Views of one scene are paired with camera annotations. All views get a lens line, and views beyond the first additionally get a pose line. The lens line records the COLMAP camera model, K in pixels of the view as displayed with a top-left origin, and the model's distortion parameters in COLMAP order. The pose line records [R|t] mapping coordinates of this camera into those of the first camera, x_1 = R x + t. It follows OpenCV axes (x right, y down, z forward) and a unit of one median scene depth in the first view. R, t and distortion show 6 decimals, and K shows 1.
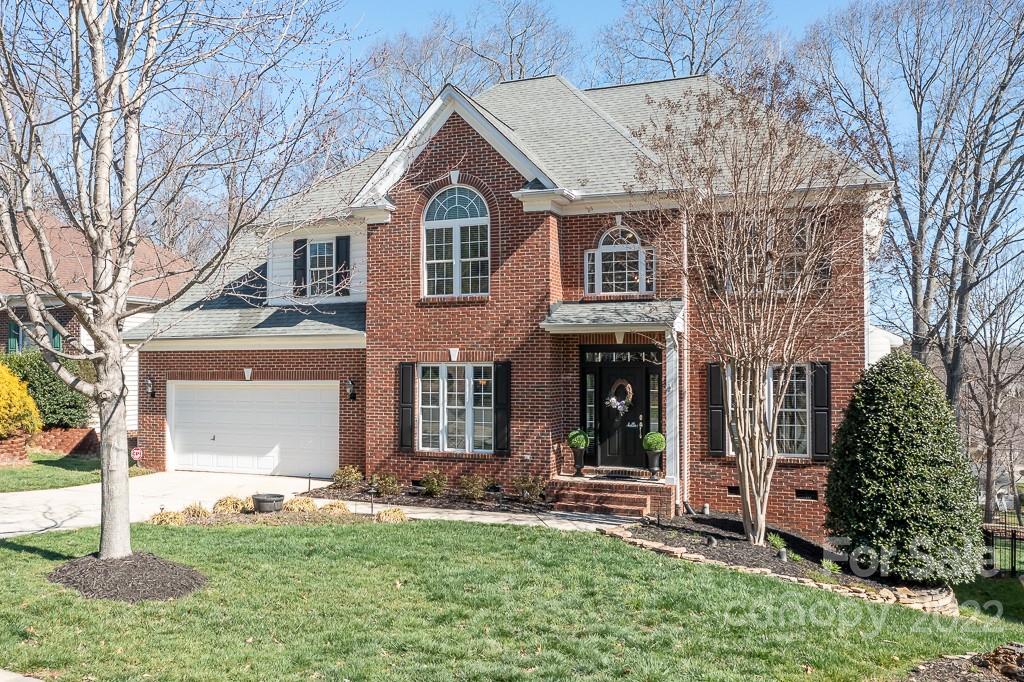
lens RADIAL K [[862.0, 0, 513.1], [0, 862.0, 335.1], [0, 0, 1]] dist [-0.002112, 0.021312]
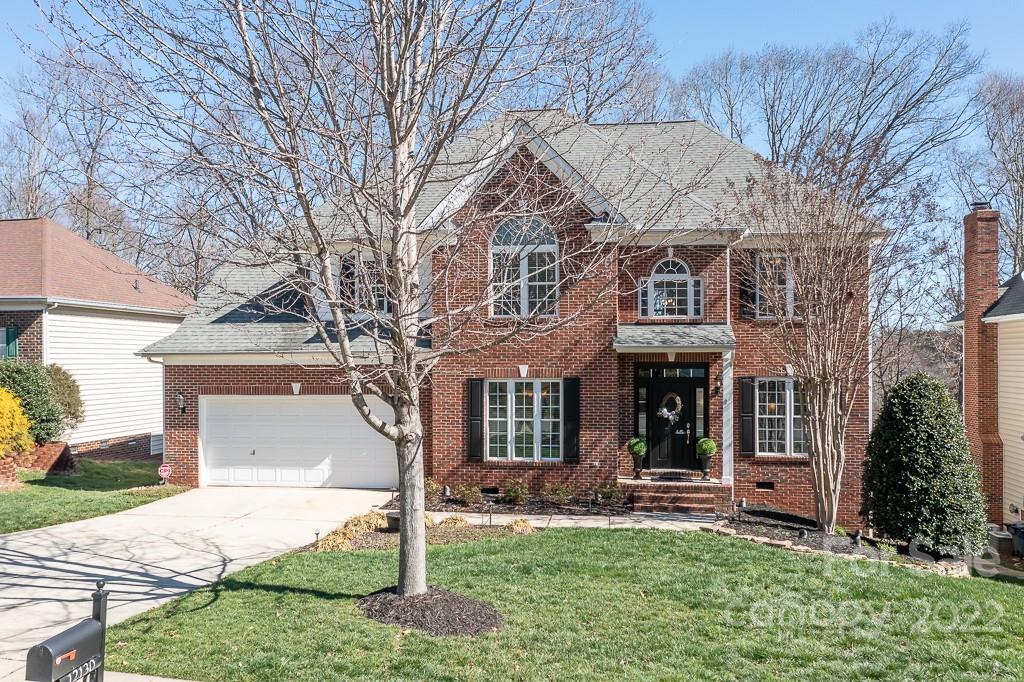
lens RADIAL K [[806.2, 0, 510.1], [0, 806.2, 348.9], [0, 0, 1]] dist [-0.004495, 0.033412]
pose [[0.964485, -0.000485, 0.264138, -0.363029], [-0.008463, 0.999428, 0.032735, -0.039537], [-0.264003, -0.033808, 0.963929, 0.030723]]
